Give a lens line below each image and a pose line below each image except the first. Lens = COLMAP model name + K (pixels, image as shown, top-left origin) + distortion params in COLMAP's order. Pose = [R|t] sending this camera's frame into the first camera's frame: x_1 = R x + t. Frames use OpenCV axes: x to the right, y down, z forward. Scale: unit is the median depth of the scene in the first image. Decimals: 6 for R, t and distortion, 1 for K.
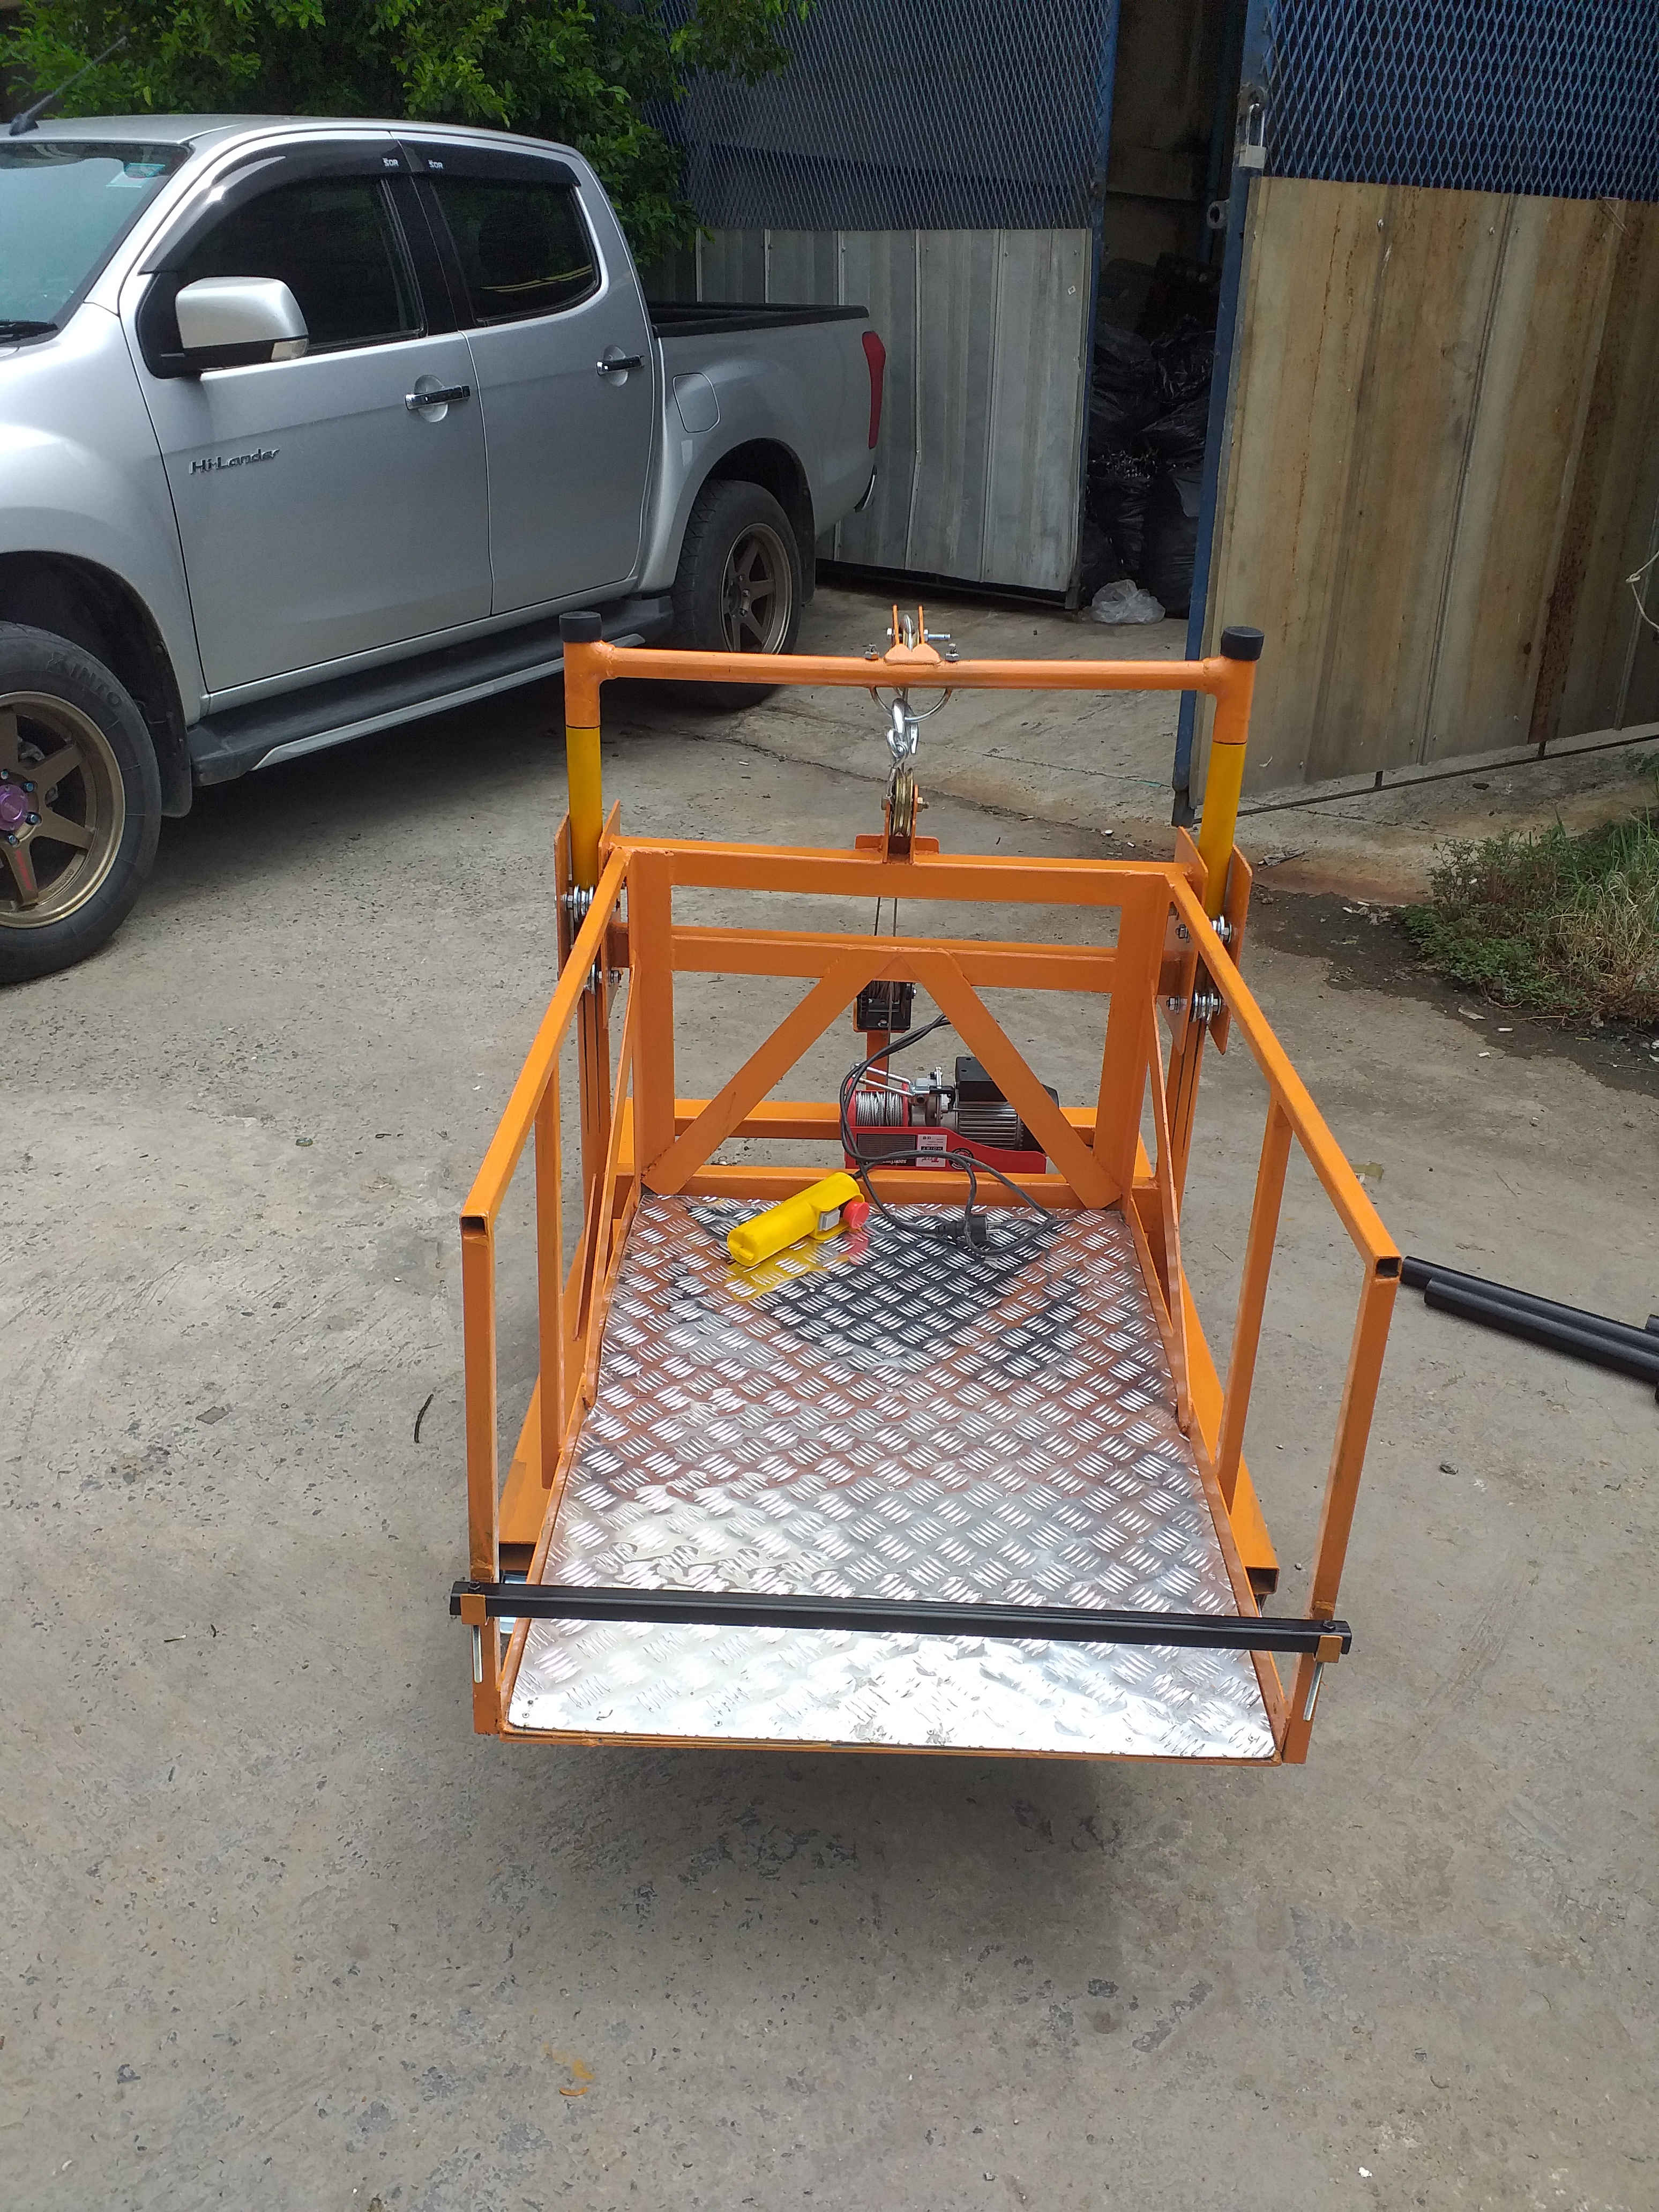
lens RADIAL K [[1767.7, 0, 829.7], [0, 1767.7, 1164.9], [0, 0, 1]] dist [0.022137, -0.036634]
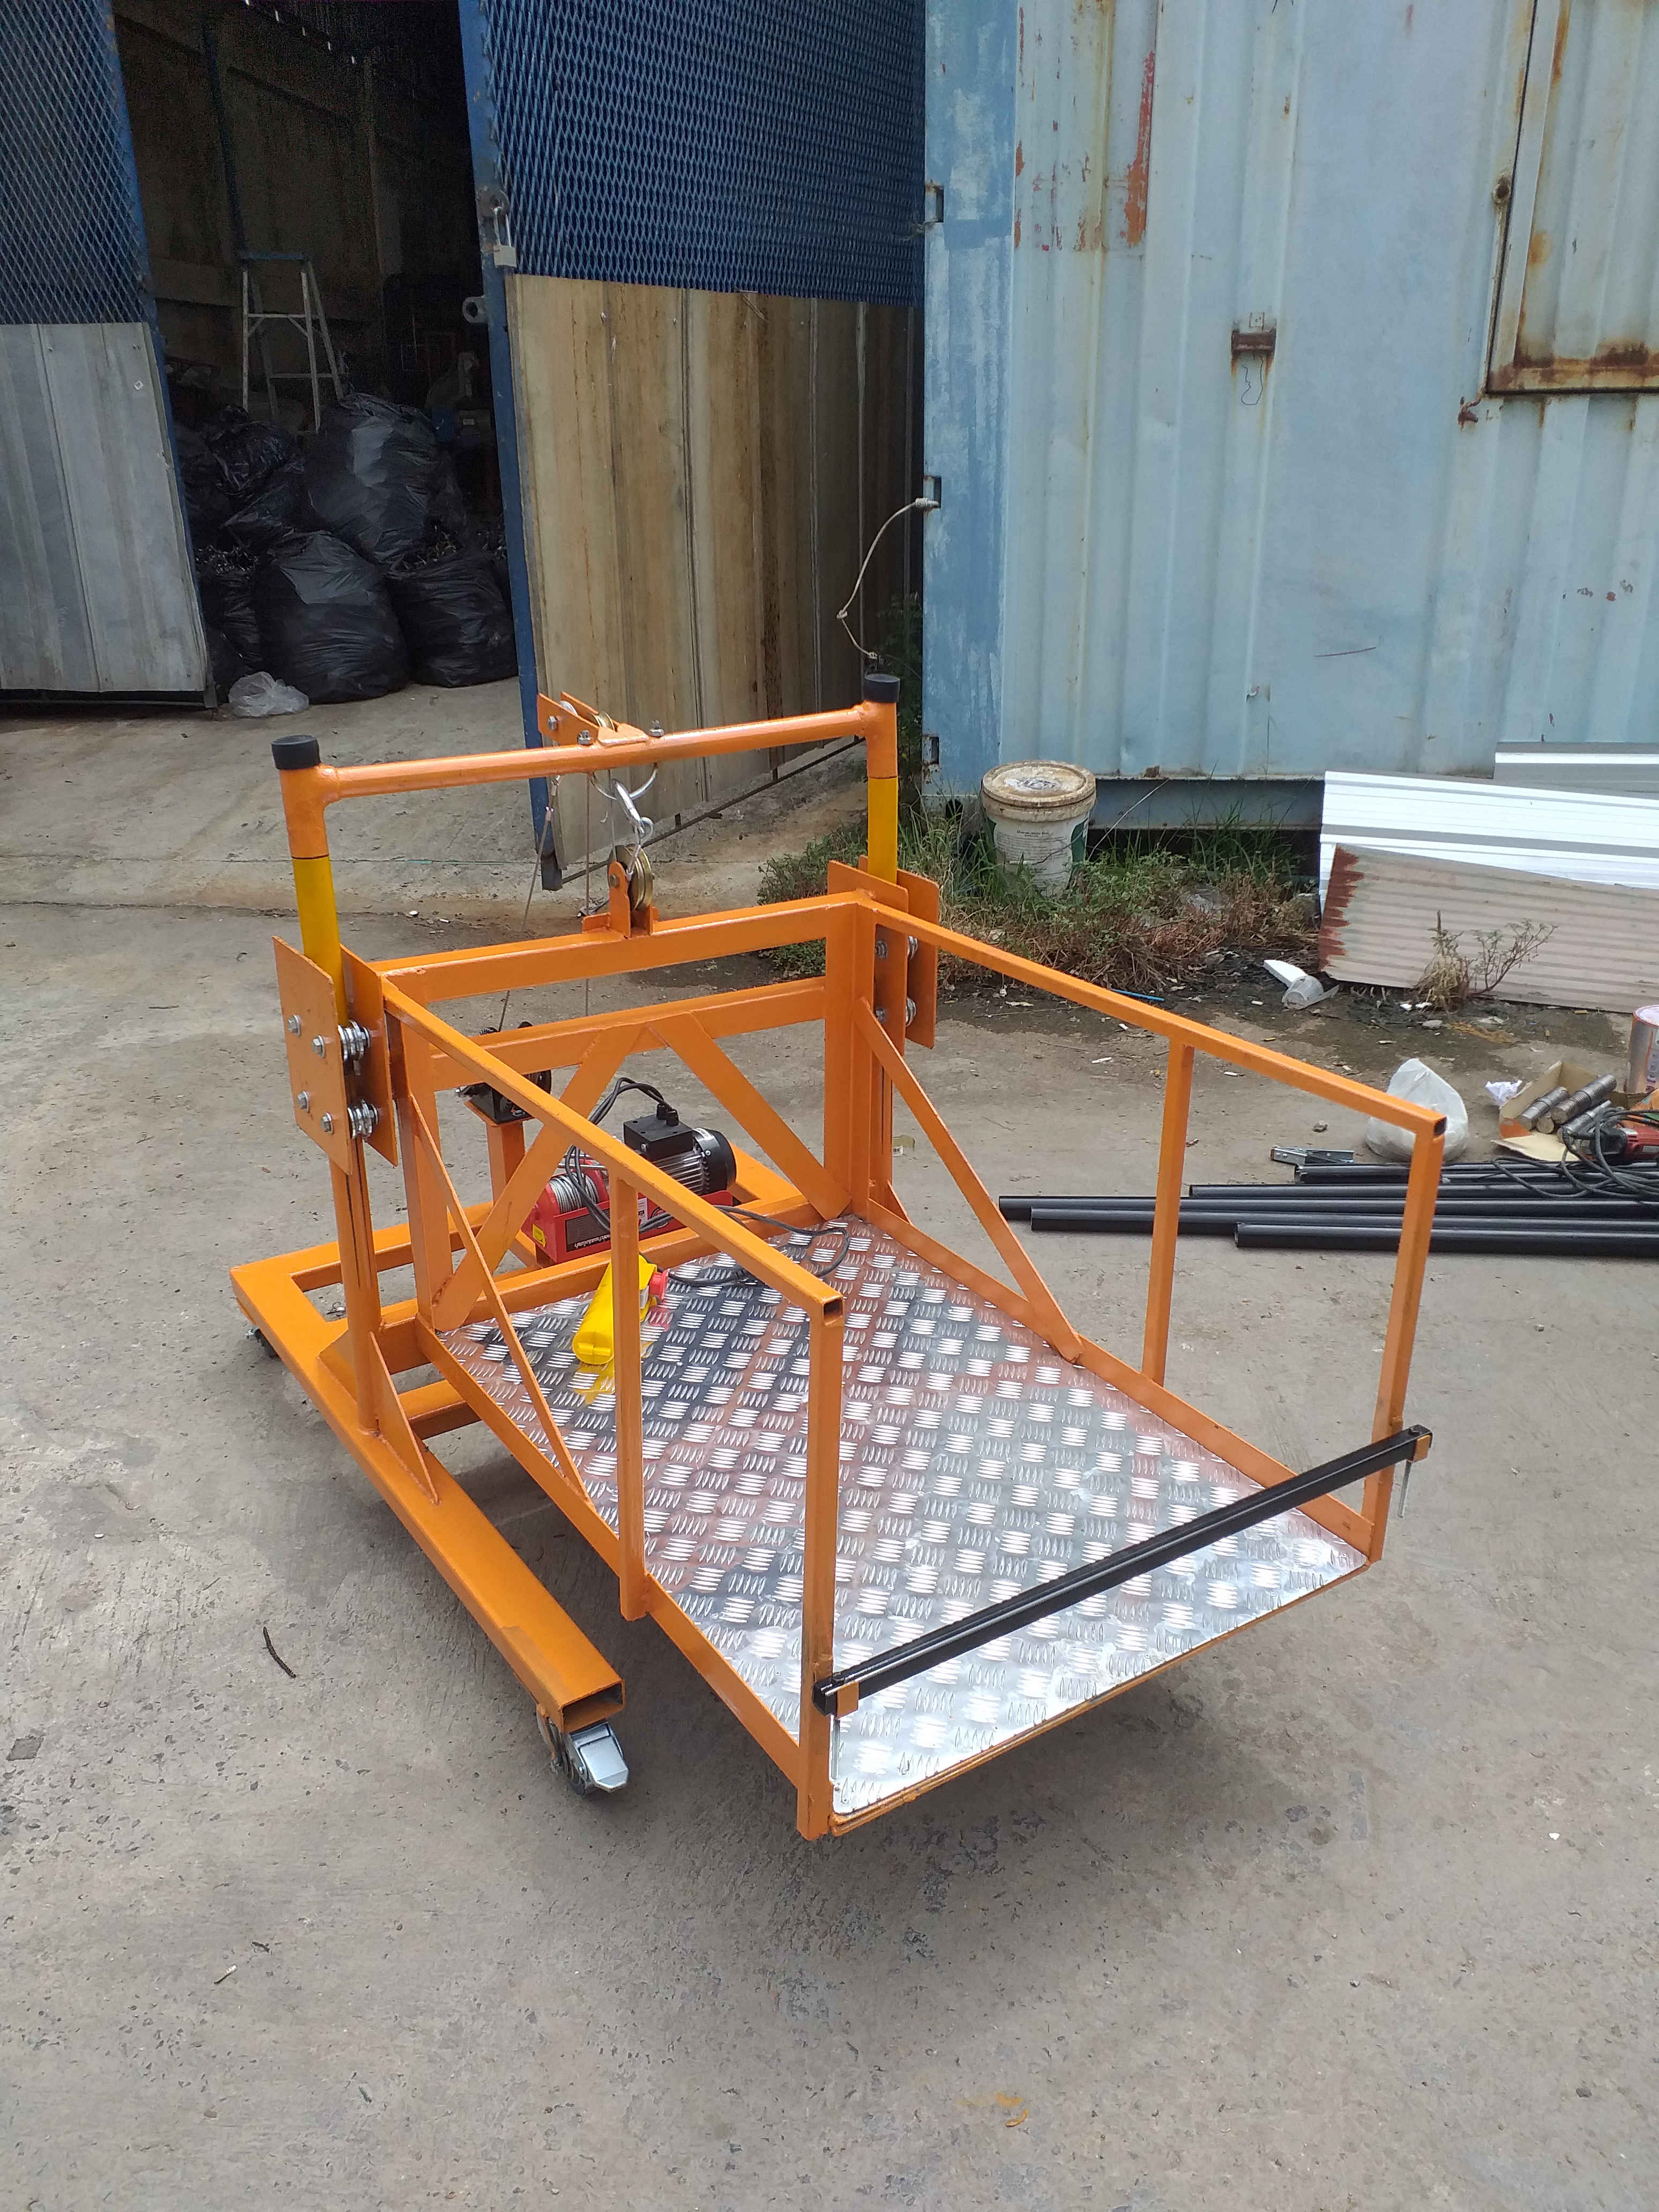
lens RADIAL K [[1776.3, 0, 828.0], [0, 1776.3, 1168.8], [0, 0, 1]] dist [0.011860, -0.011488]
pose [[0.823113, -0.255975, 0.506914, -0.264669], [0.275399, 0.960583, 0.037877, -0.031466], [-0.496629, 0.108426, 0.861164, 0.047571]]
